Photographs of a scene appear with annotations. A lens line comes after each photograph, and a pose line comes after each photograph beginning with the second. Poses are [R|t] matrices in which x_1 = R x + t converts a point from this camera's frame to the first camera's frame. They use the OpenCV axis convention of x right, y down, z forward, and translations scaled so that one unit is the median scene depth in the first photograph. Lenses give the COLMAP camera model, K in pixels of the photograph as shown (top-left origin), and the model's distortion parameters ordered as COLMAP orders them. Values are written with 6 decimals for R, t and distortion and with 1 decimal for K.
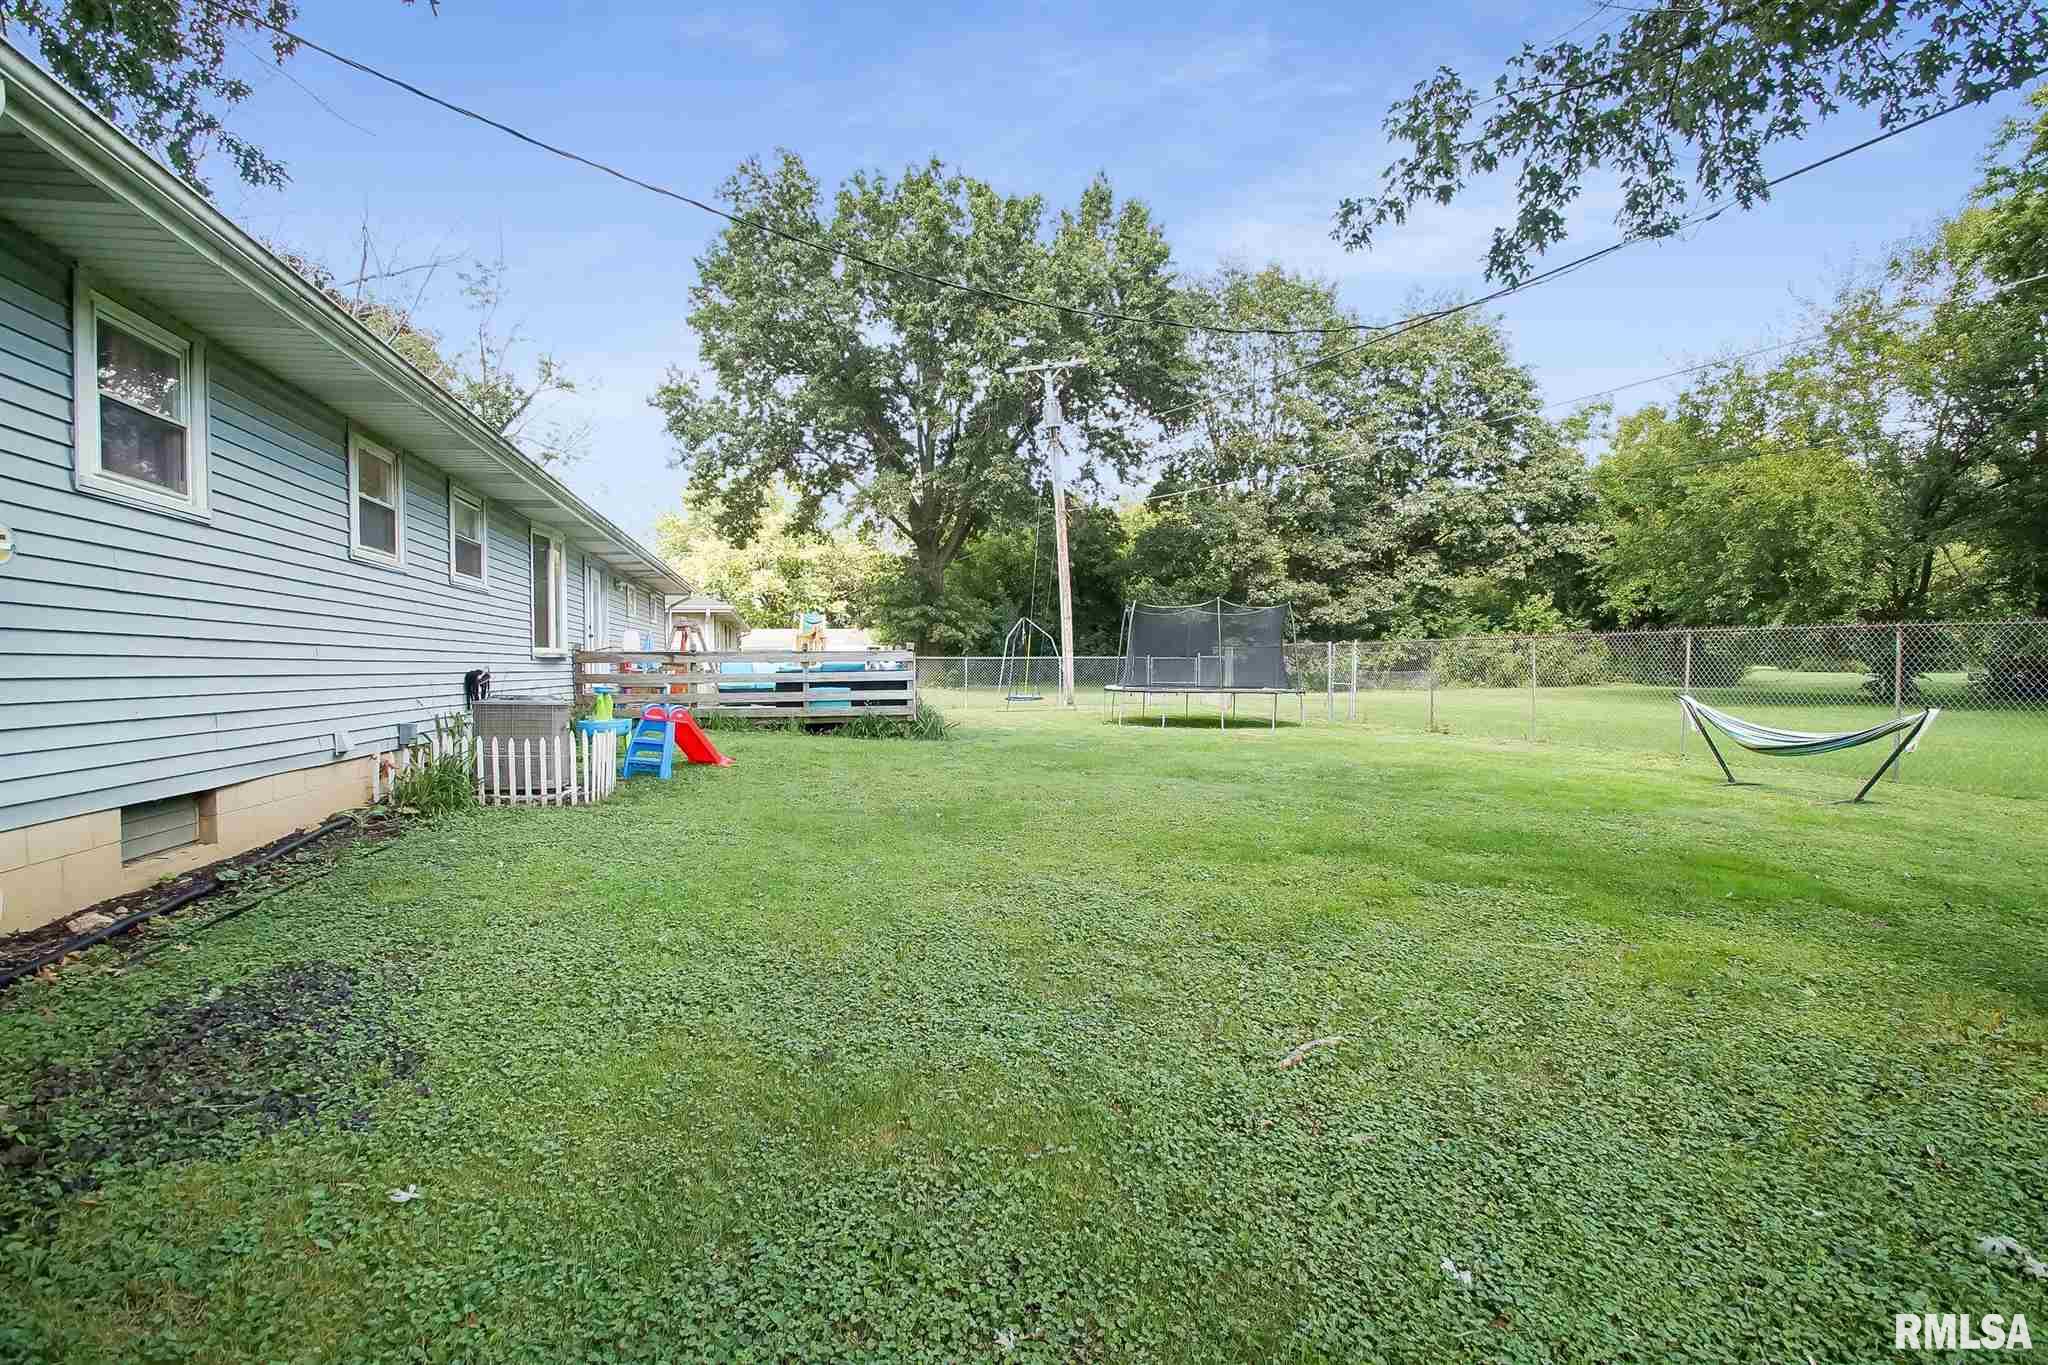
lens RADIAL K [[975.1, 0, 1024.0], [0, 975.1, 682.5], [0, 0, 1]] dist [-0.001805, -0.000562]
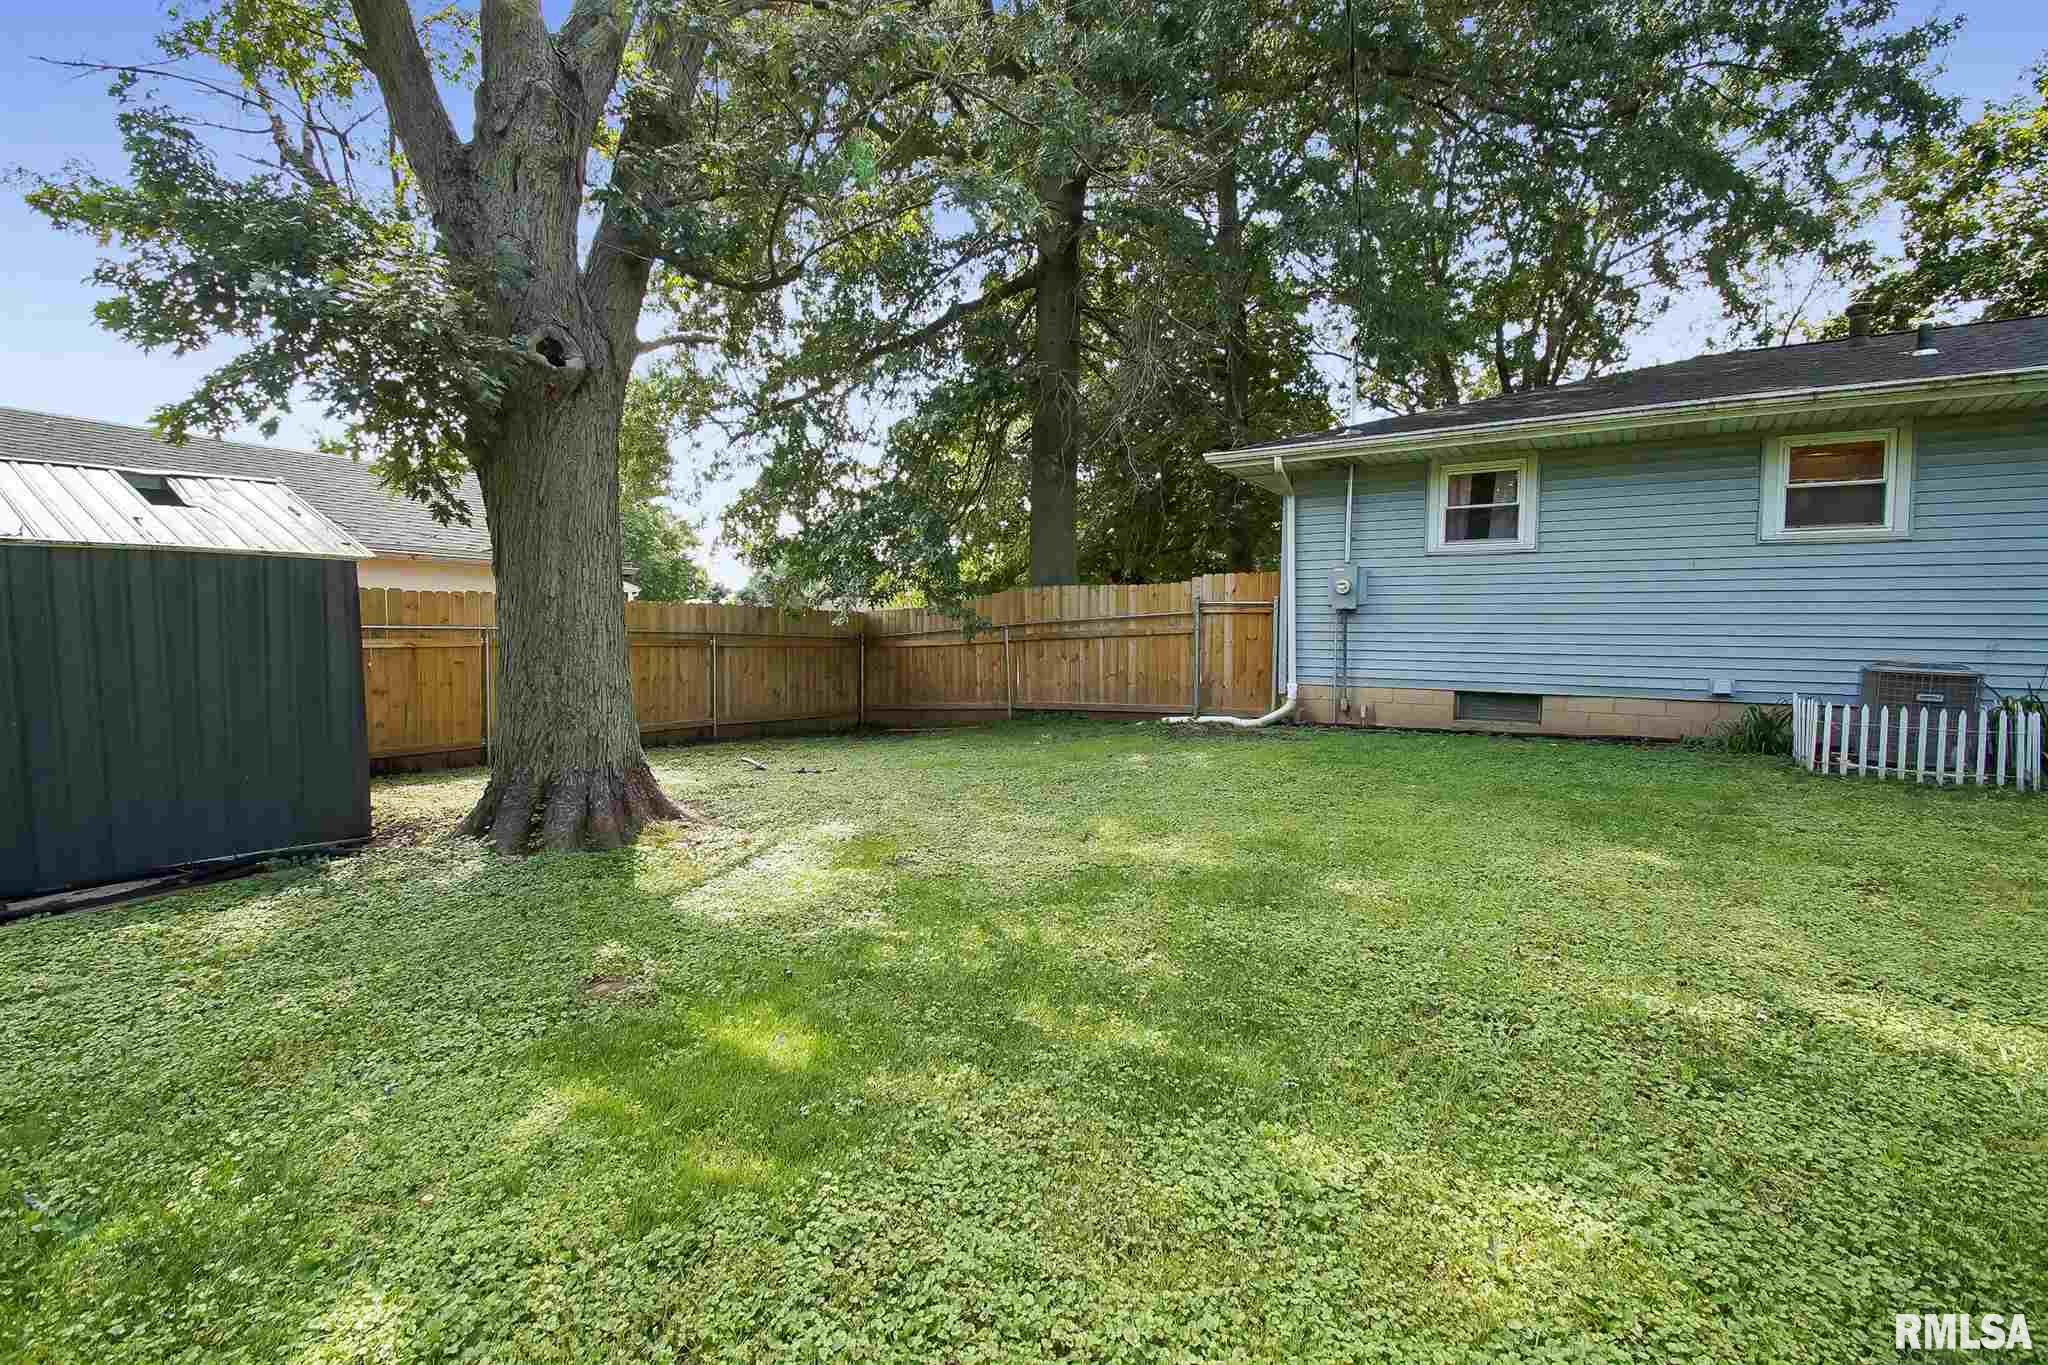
lens RADIAL K [[866.2, 0, 1024.0], [0, 866.2, 682.5], [0, 0, 1]] dist [0.000460, 0.000091]
pose [[-0.714760, 0.046329, -0.697833, 0.895227], [-0.014014, 0.996654, 0.080521, -0.029847], [0.699229, 0.067333, -0.711720, 1.354204]]
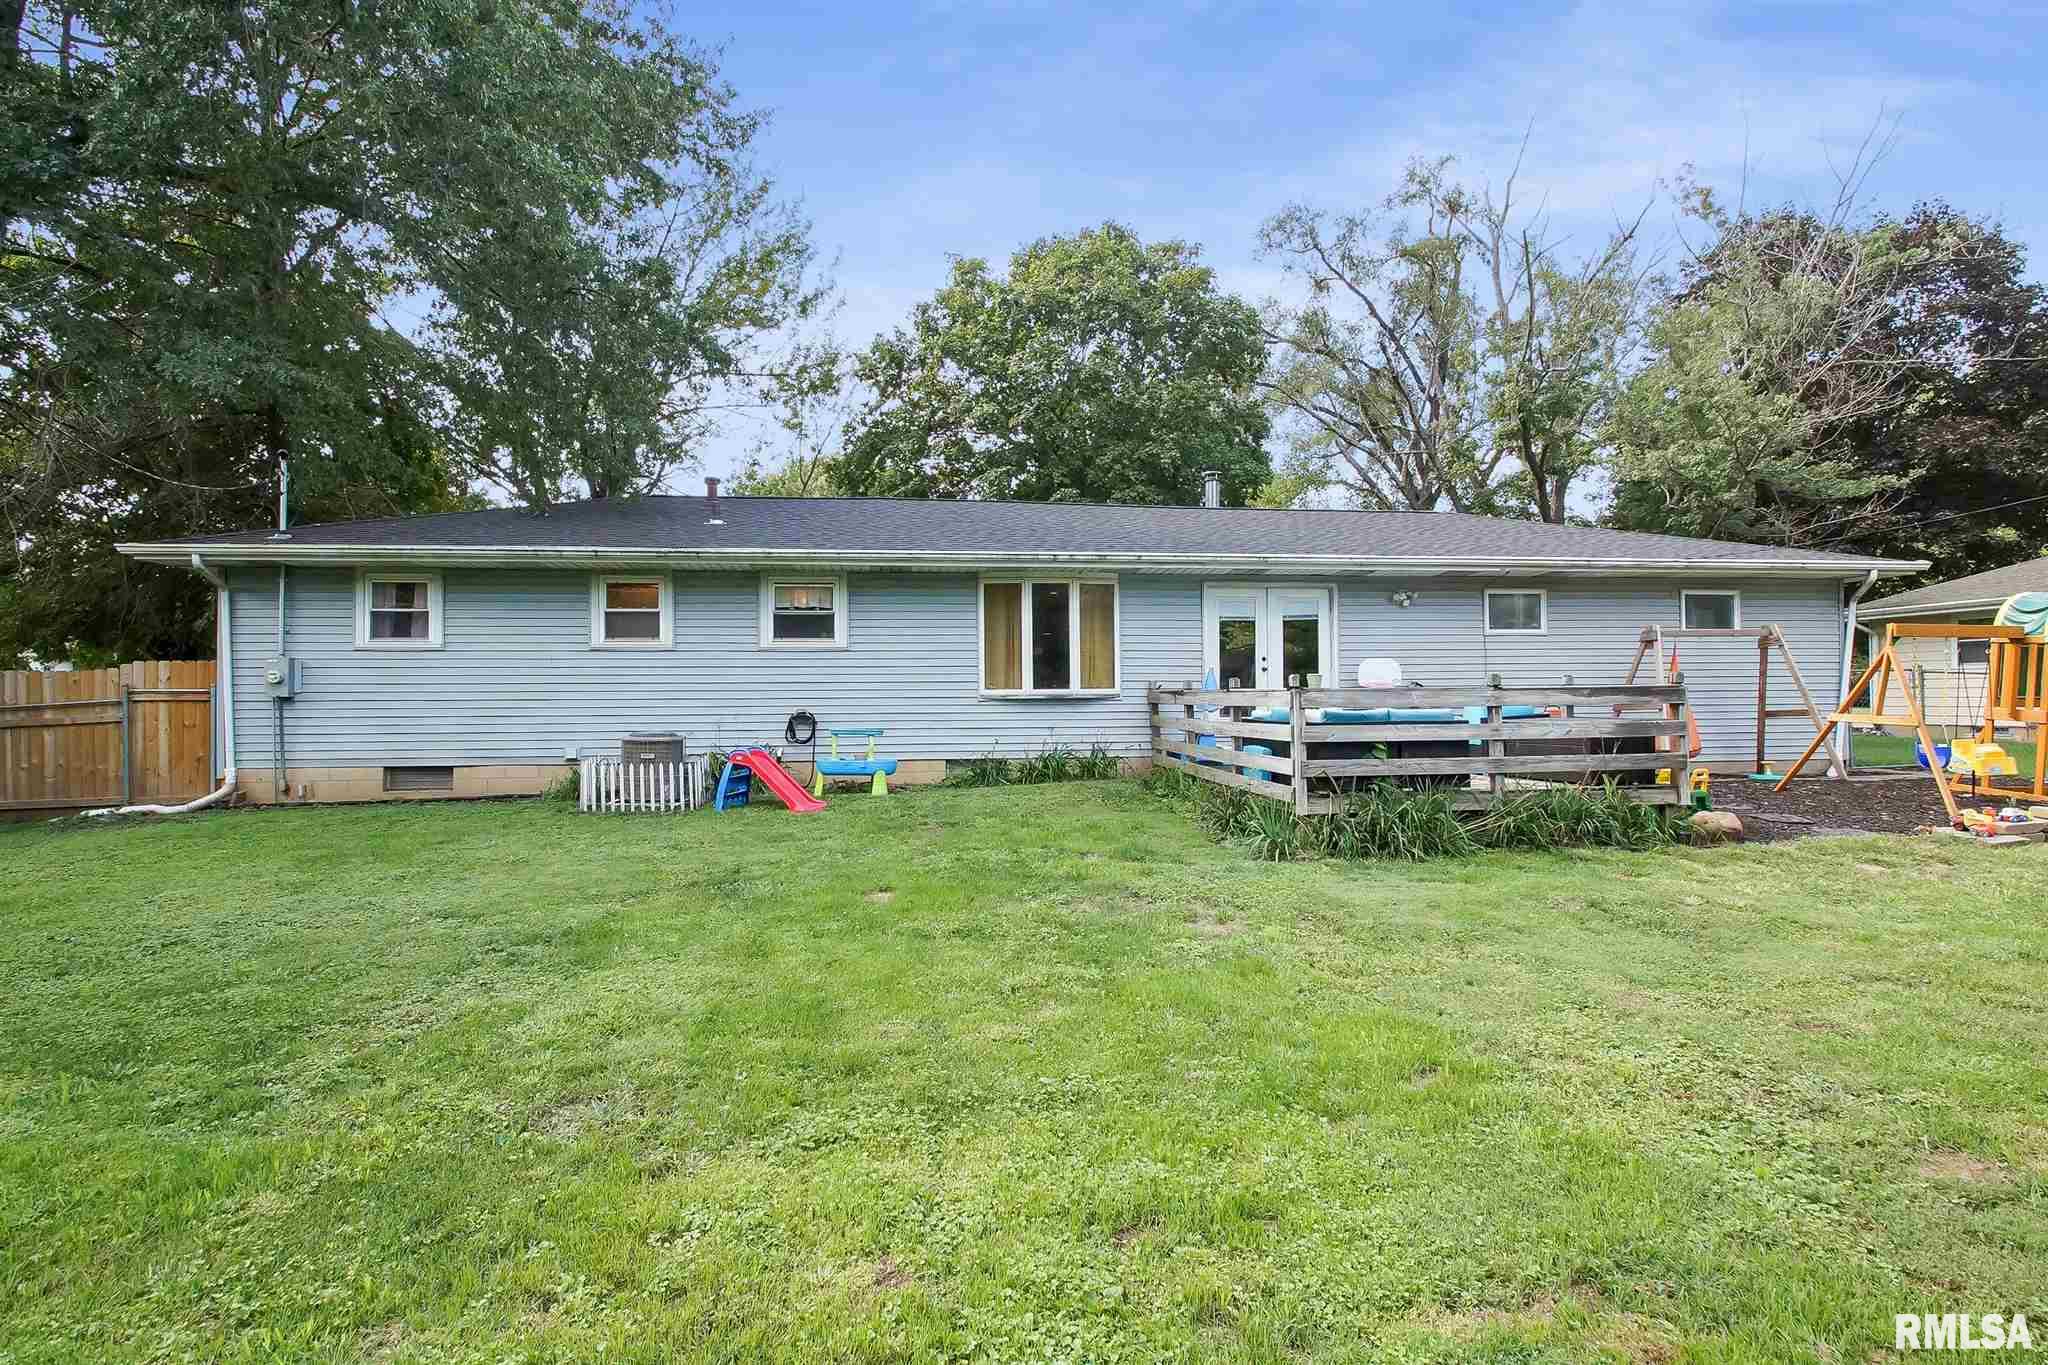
lens RADIAL K [[975.1, 0, 1024.0], [0, 975.1, 682.5], [0, 0, 1]] dist [-0.001805, -0.000562]
pose [[-0.126948, 0.007913, -0.991878, 1.100959], [-0.010998, 0.999895, 0.009385, -0.109341], [0.991848, 0.012100, -0.126847, 2.361767]]
